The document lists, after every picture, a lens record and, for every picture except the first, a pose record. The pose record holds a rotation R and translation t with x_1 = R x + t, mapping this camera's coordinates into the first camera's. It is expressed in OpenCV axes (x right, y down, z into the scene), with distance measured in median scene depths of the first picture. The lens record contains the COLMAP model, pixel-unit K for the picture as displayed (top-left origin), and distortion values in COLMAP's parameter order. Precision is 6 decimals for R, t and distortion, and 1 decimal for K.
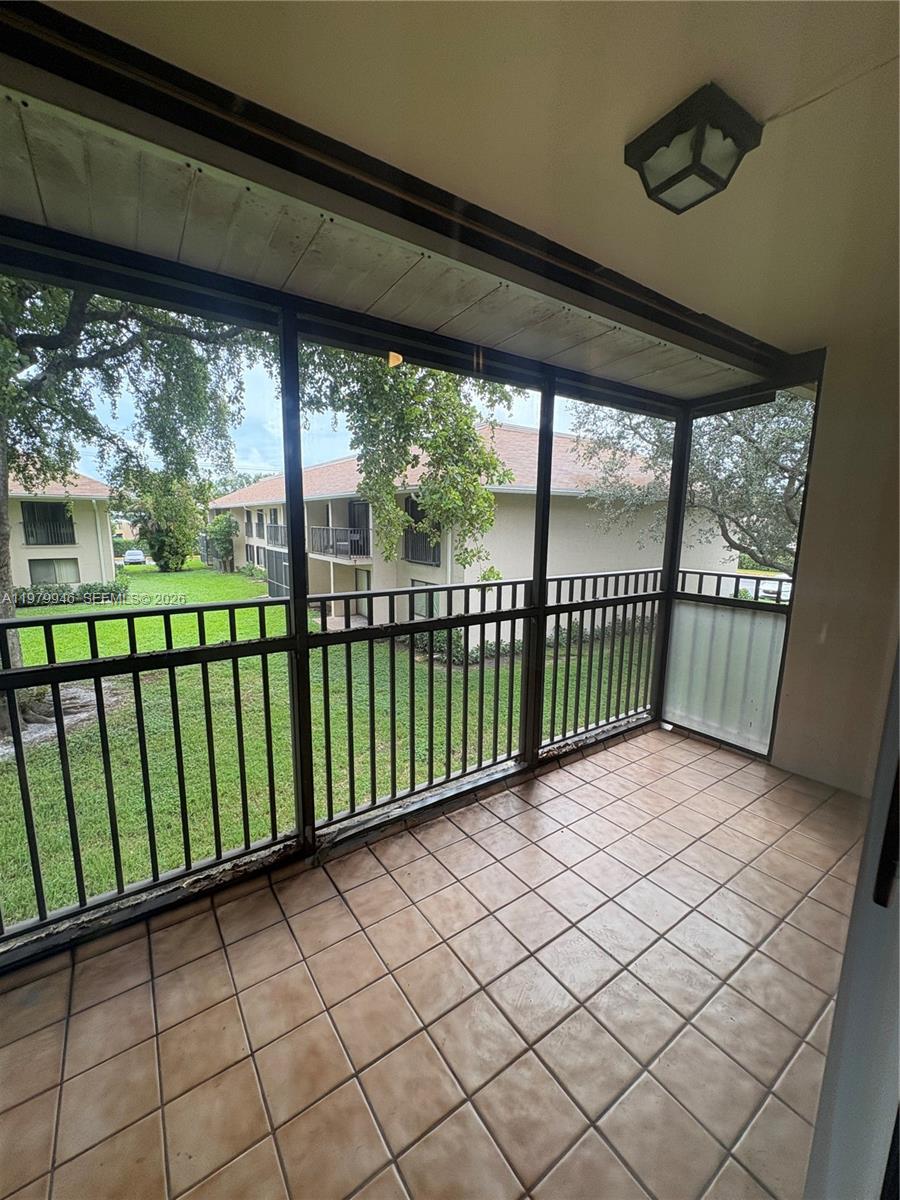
lens RADIAL K [[482.6, 0, 450.3], [0, 482.6, 602.5], [0, 0, 1]] dist [0.002757, -0.000624]
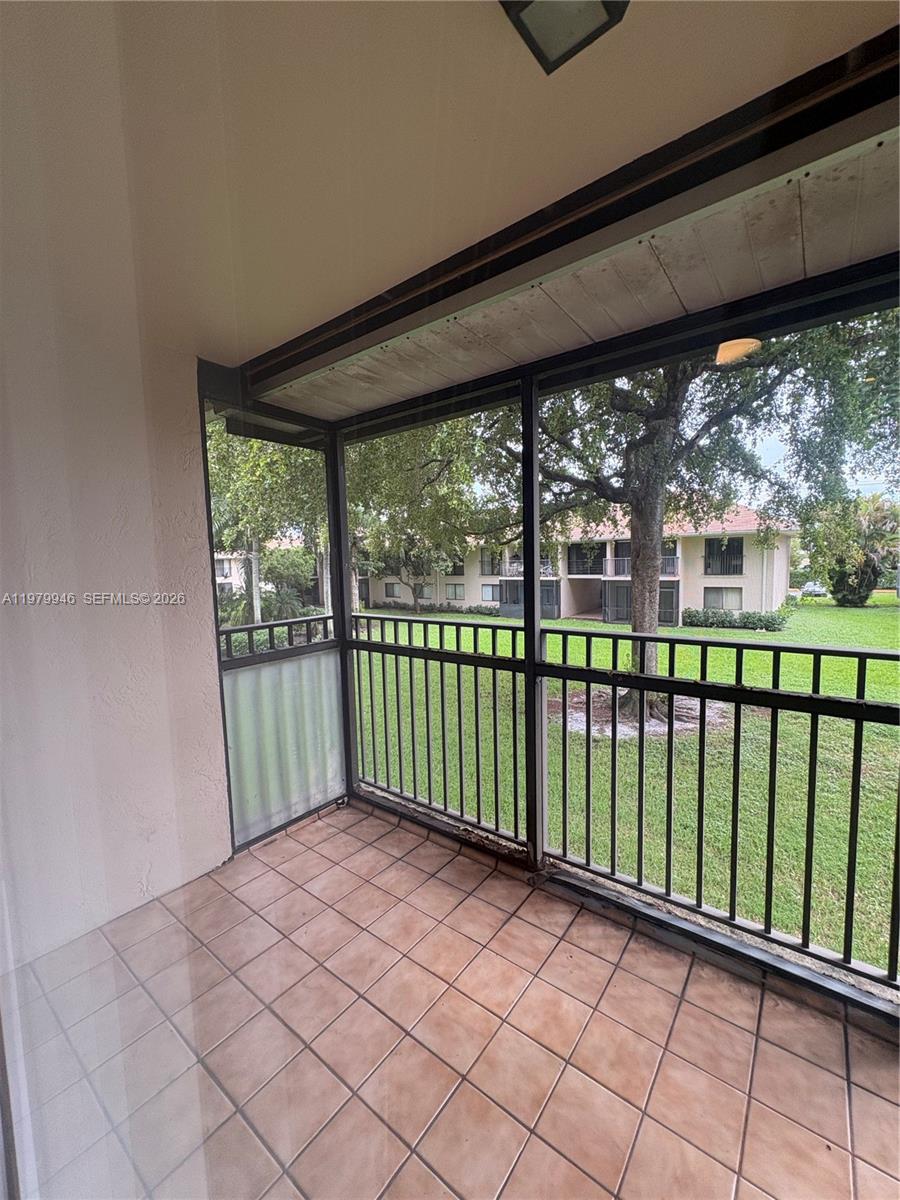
lens RADIAL K [[482.6, 0, 447.7], [0, 482.6, 600.9], [0, 0, 1]] dist [0.002757, -0.000624]
pose [[0.299192, 0.064083, -0.952039, 0.118811], [-0.126618, 0.991585, 0.026954, -0.013054], [0.945755, 0.112481, 0.304788, 0.084011]]
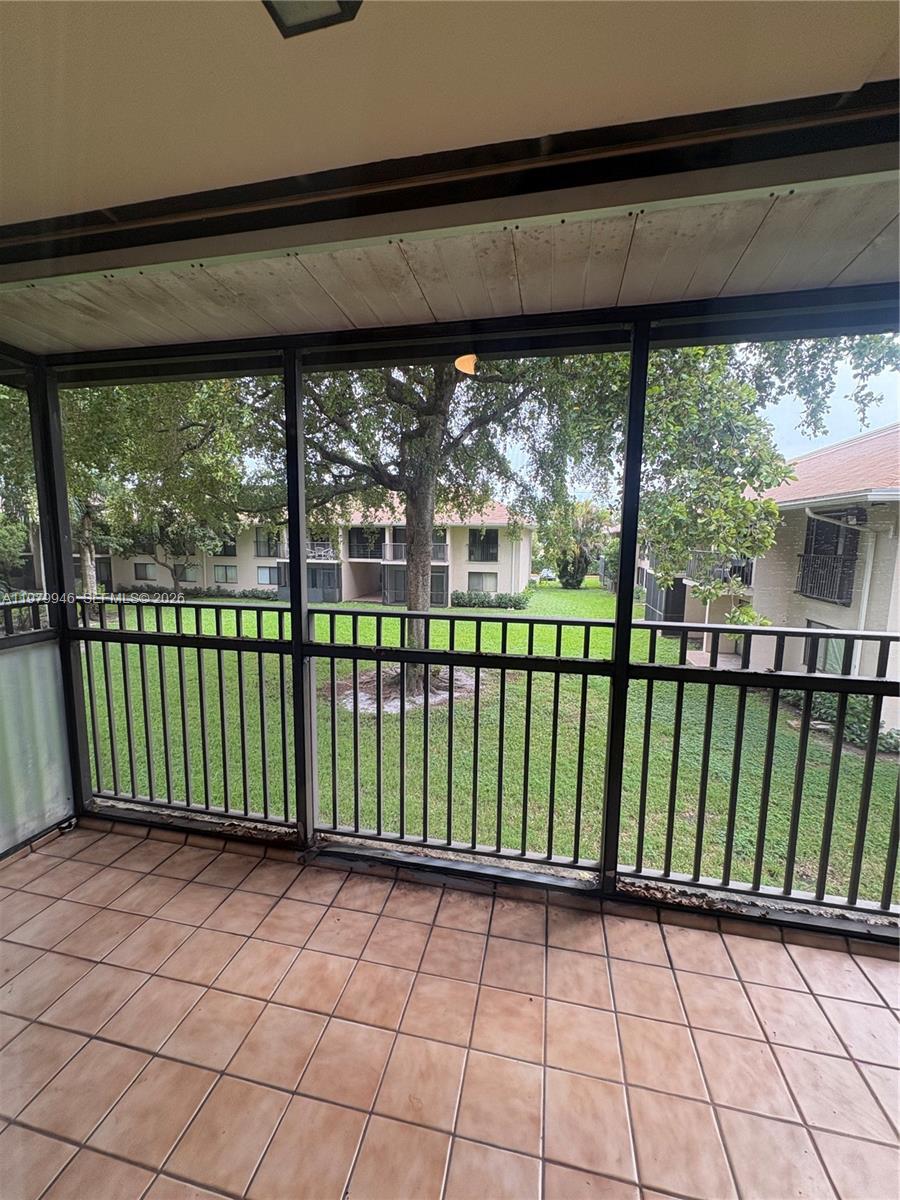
lens RADIAL K [[482.6, 0, 451.2], [0, 482.6, 601.3], [0, 0, 1]] dist [0.002757, -0.000624]
pose [[0.683138, 0.088916, -0.724856, 0.124996], [-0.124709, 0.992185, 0.004177, -0.012515], [0.719562, 0.087543, 0.688888, 0.087497]]
